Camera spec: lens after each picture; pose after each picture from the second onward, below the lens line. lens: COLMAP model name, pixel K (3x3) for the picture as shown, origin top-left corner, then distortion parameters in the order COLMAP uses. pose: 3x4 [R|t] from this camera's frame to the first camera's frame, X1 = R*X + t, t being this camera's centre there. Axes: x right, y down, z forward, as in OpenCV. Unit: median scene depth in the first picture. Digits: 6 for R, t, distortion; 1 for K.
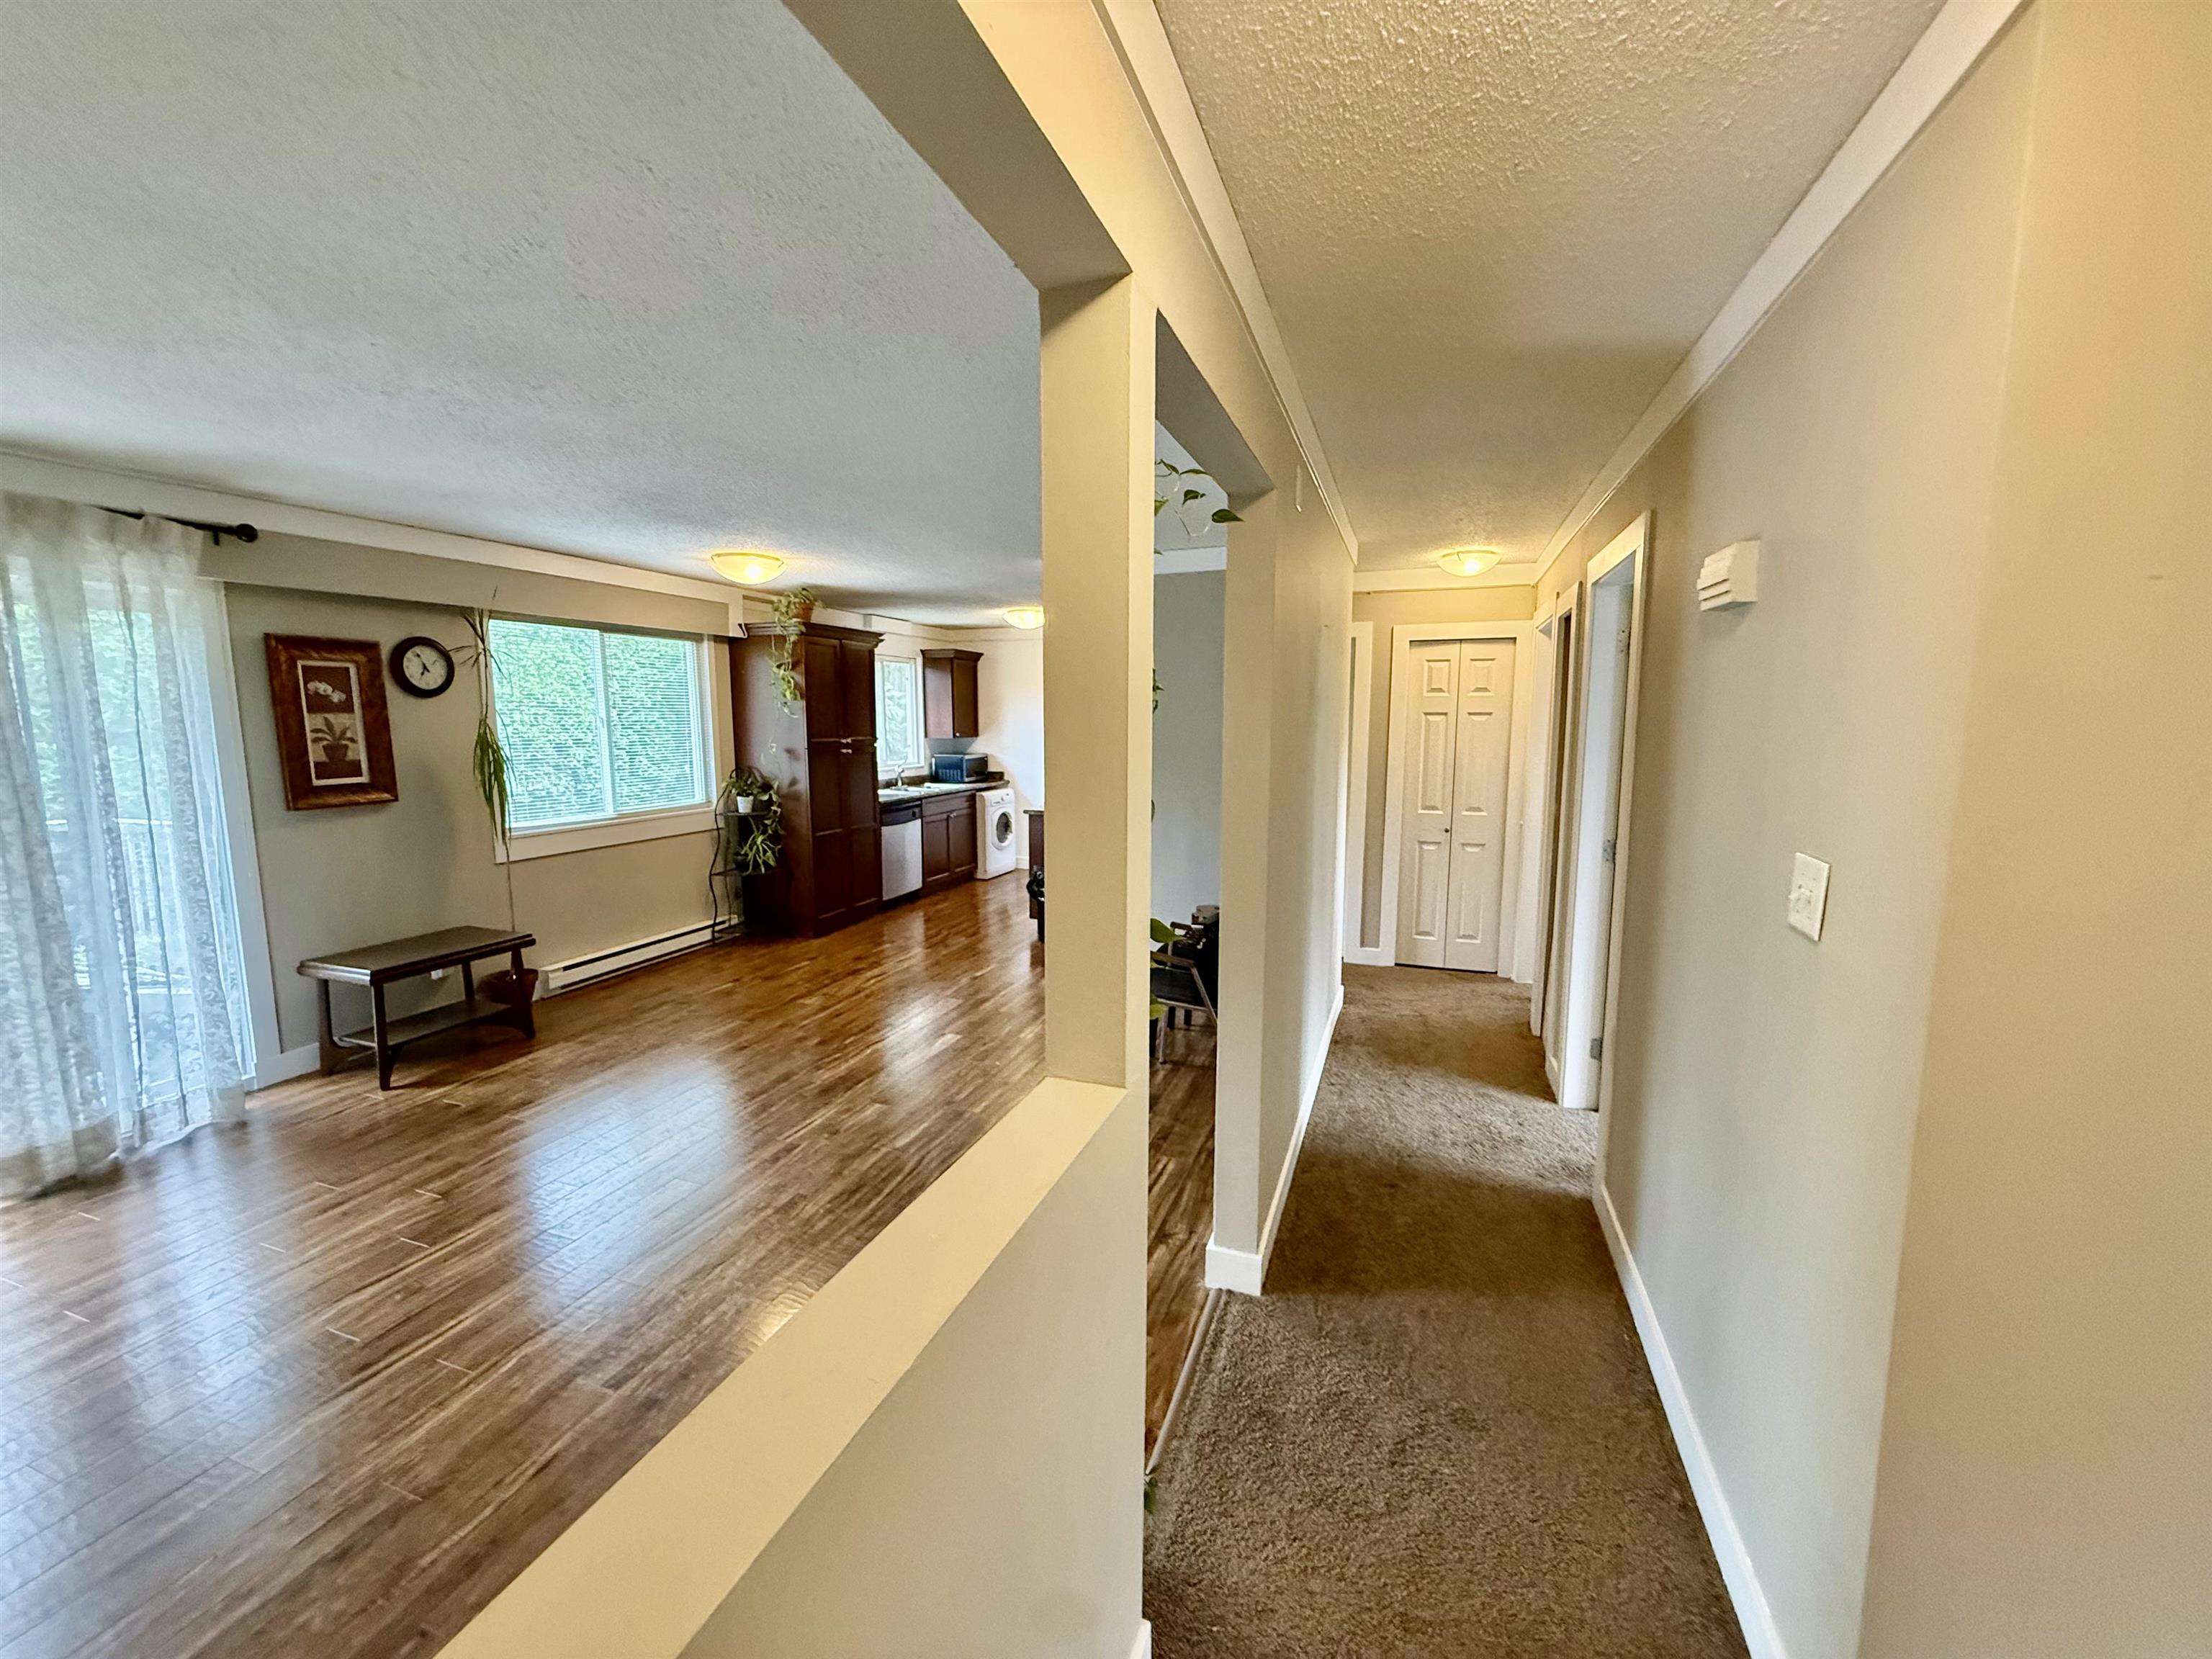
lens RADIAL K [[882.6, 0, 1101.6], [0, 882.6, 830.5], [0, 0, 1]] dist [-0.001052, 0.000551]
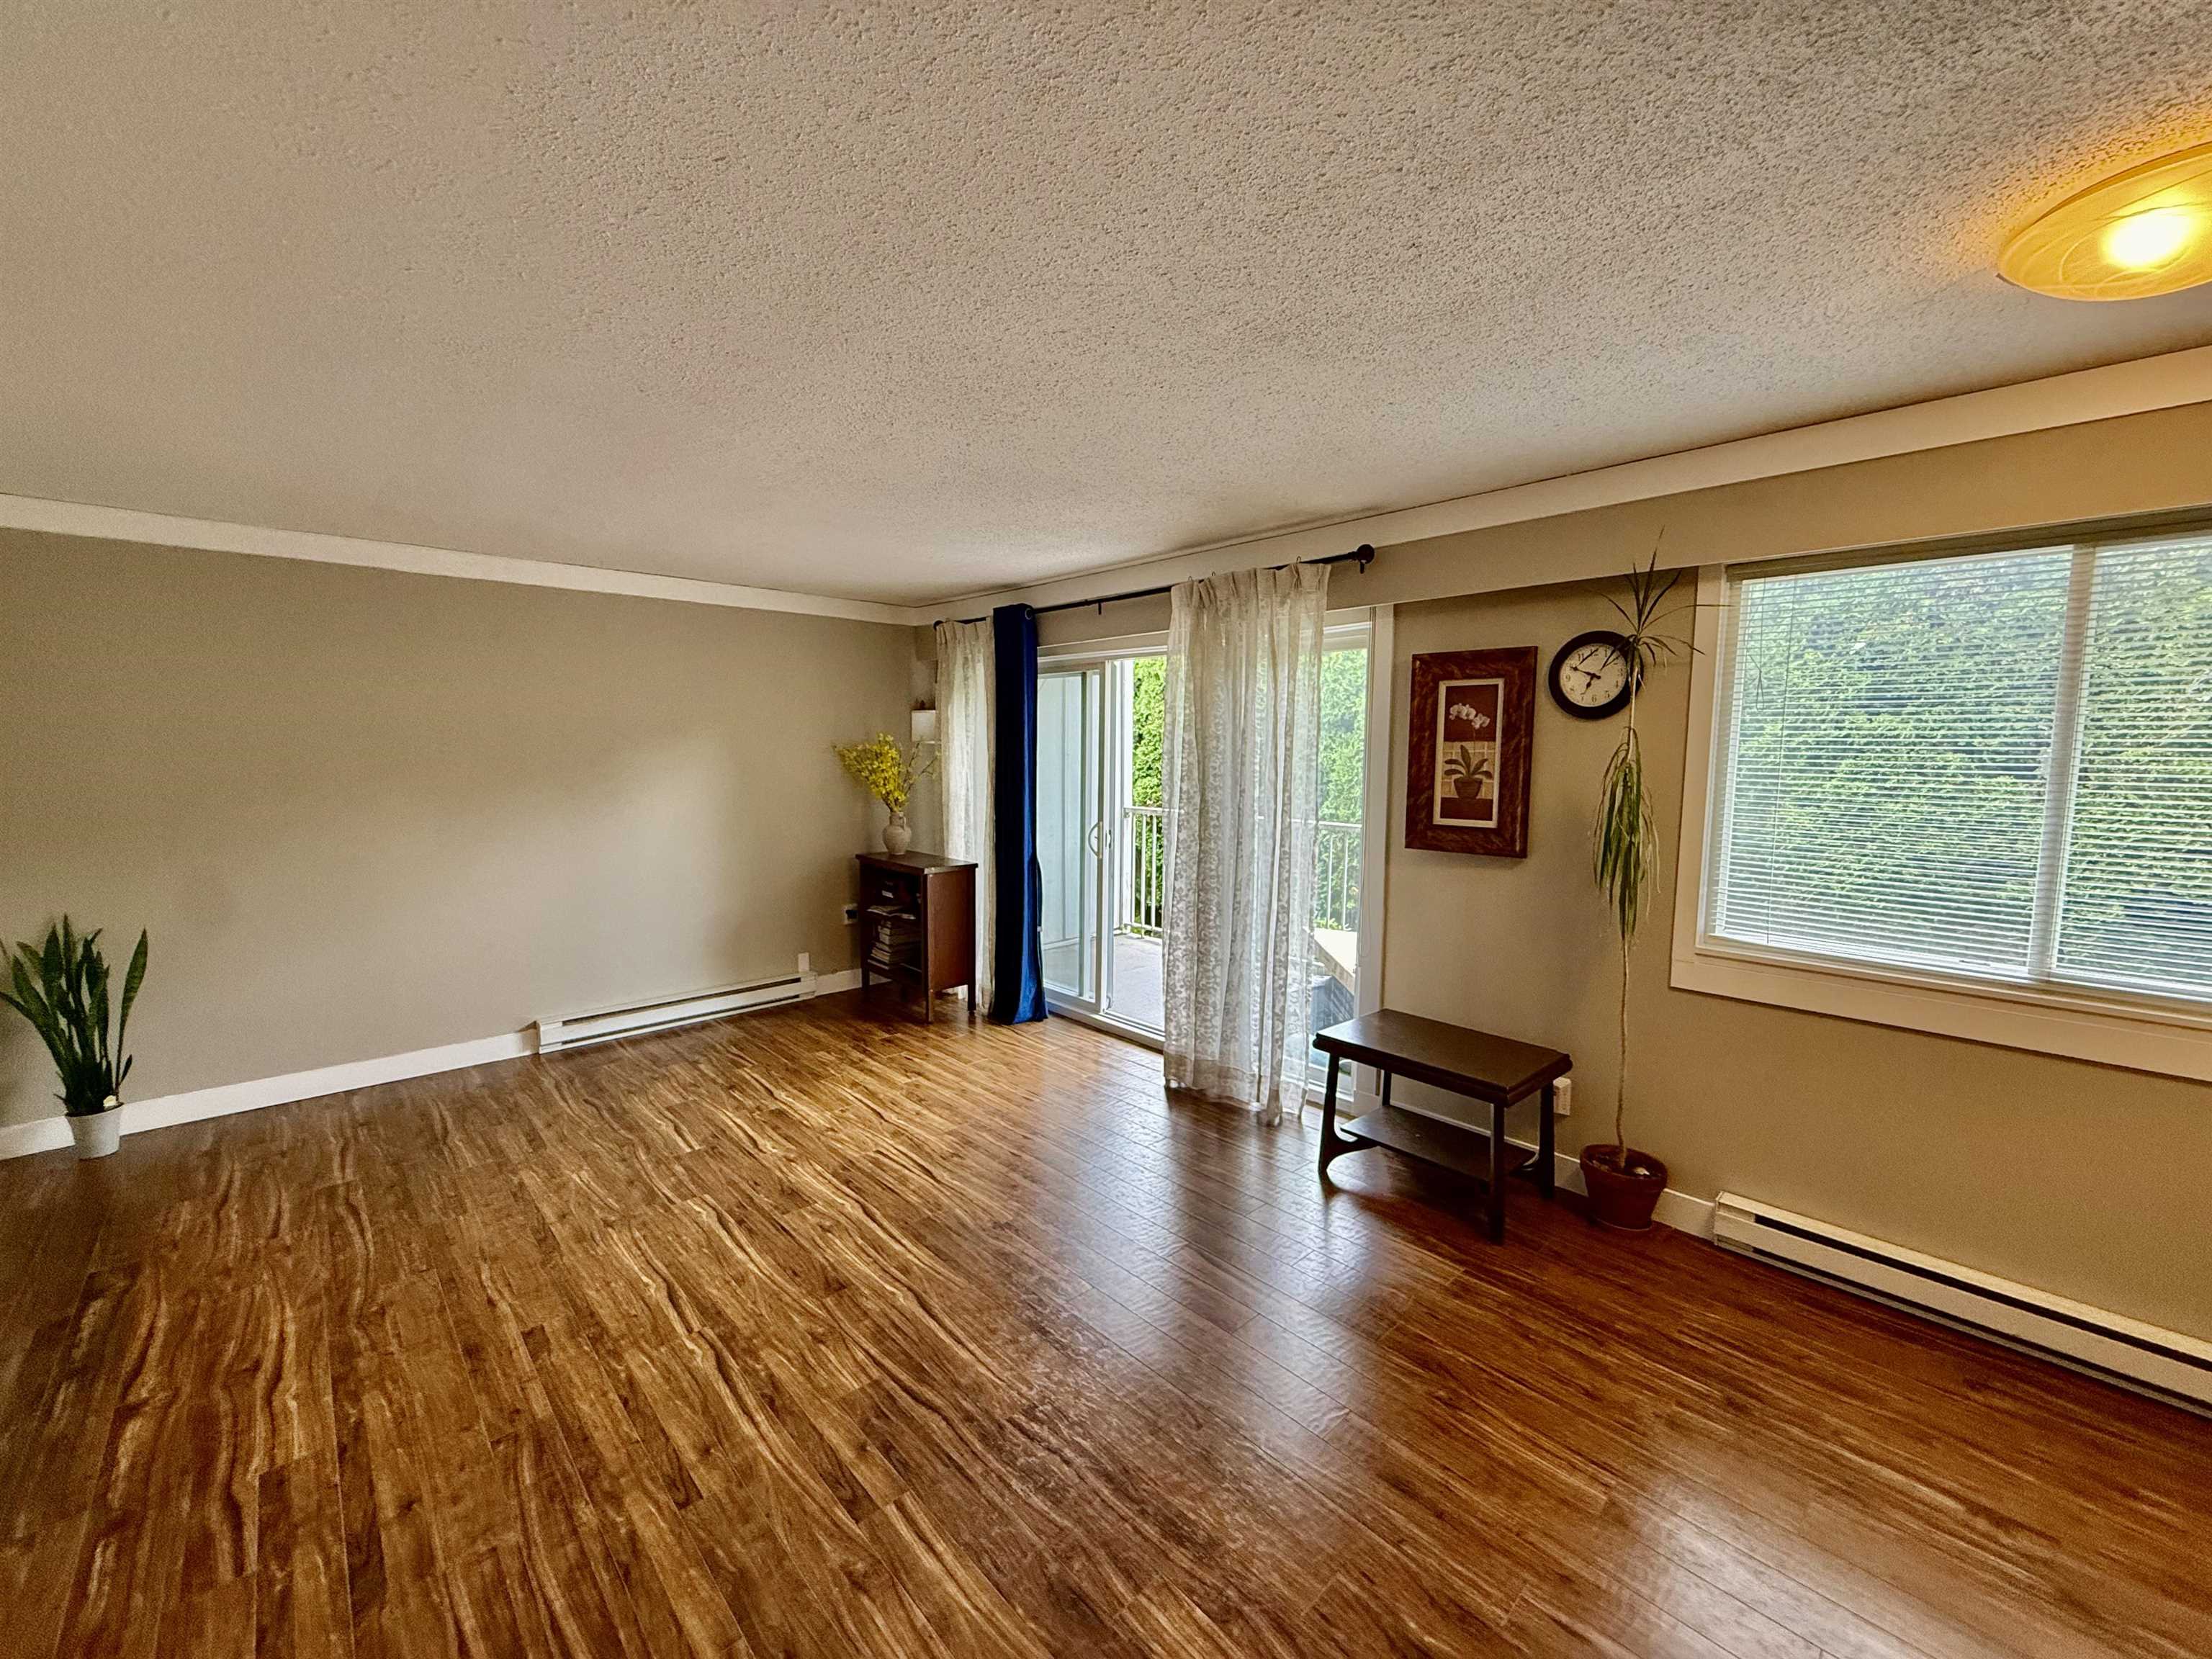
lens RADIAL K [[882.6, 0, 1101.2], [0, 882.6, 826.2], [0, 0, 1]] dist [-0.001052, 0.000551]
pose [[-0.454987, 0.082051, -0.886710, 0.031996], [-0.119643, 0.981085, 0.152175, -0.134549], [0.882424, 0.175327, -0.436564, 1.031235]]
